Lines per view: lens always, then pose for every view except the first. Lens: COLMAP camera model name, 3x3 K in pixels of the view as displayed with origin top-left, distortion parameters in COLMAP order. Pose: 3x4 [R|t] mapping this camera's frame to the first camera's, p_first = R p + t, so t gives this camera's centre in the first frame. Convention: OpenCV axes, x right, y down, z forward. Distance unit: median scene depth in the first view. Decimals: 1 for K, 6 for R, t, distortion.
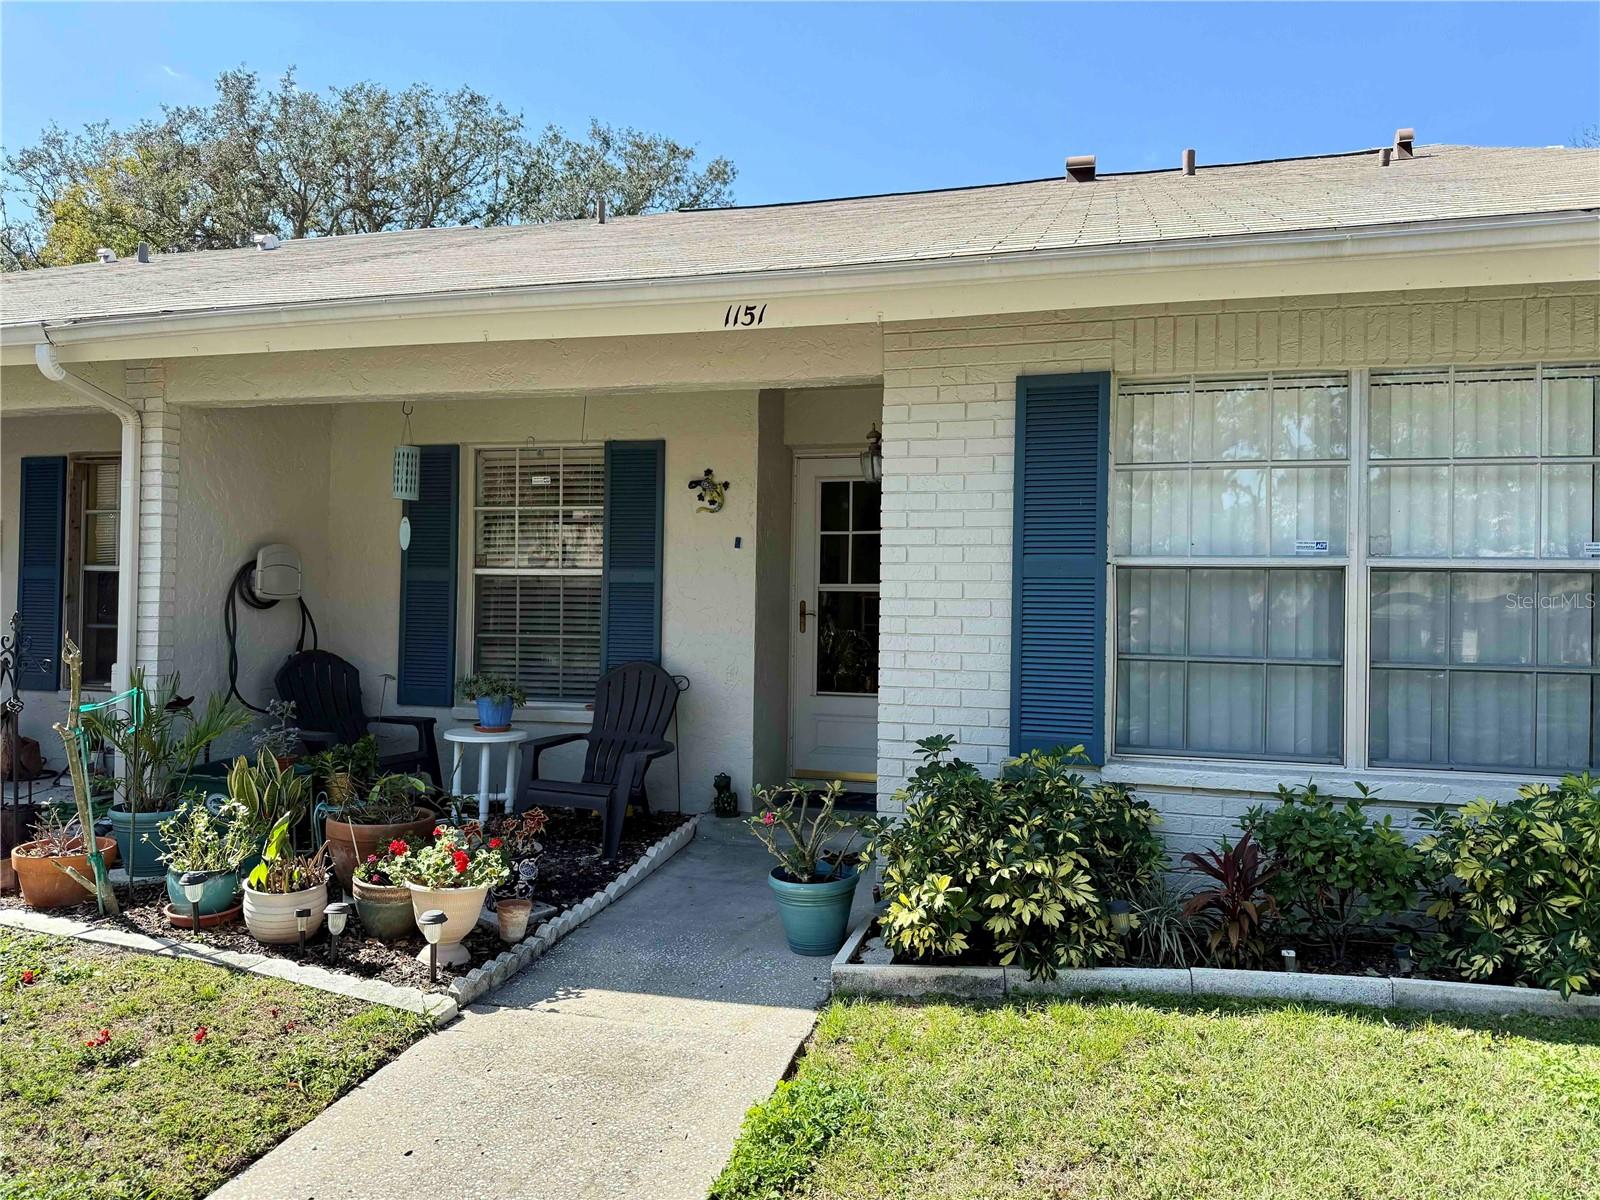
lens RADIAL K [[1123.0, 0, 811.3], [0, 1123.0, 605.2], [0, 0, 1]] dist [0.051284, -0.033595]
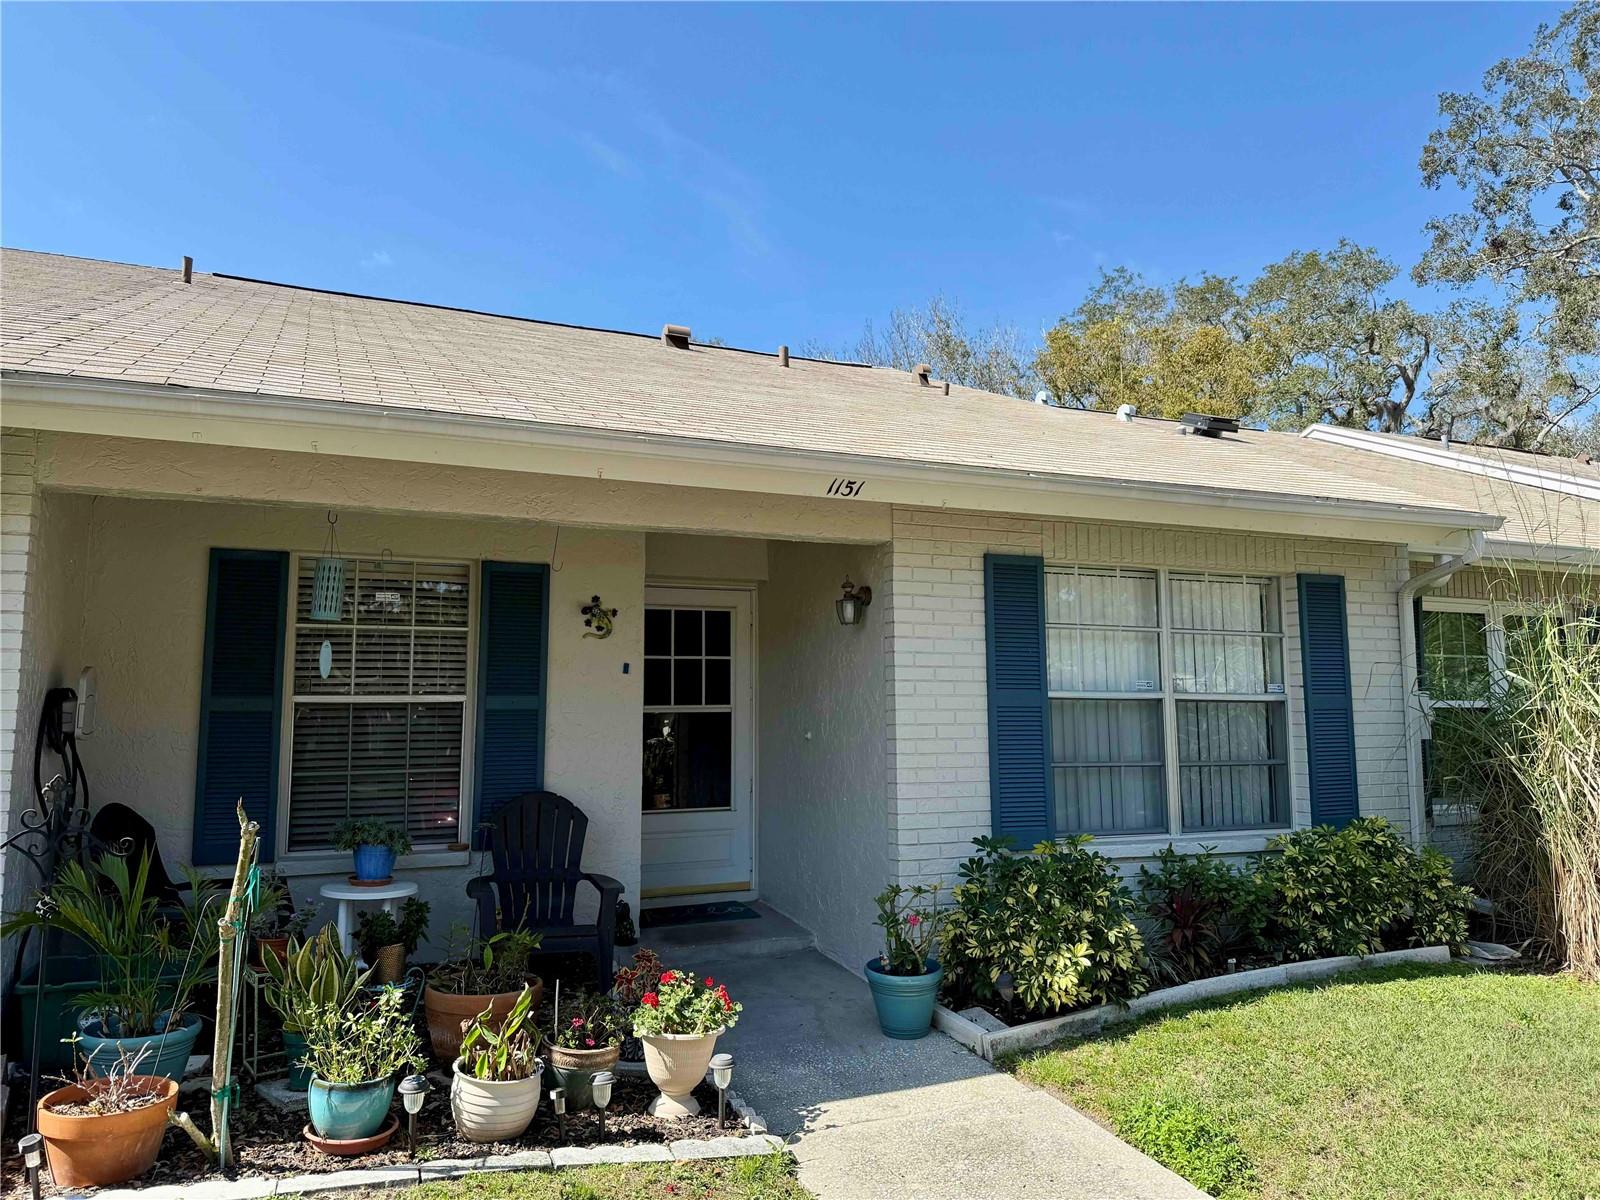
lens RADIAL K [[1123.0, 0, 817.2], [0, 1123.0, 583.5], [0, 0, 1]] dist [0.051284, -0.033595]
pose [[0.774266, 0.054226, 0.630533, -0.812880], [0.010587, 0.995073, -0.098577, -0.041267], [-0.632772, 0.083000, 0.769877, 0.119927]]
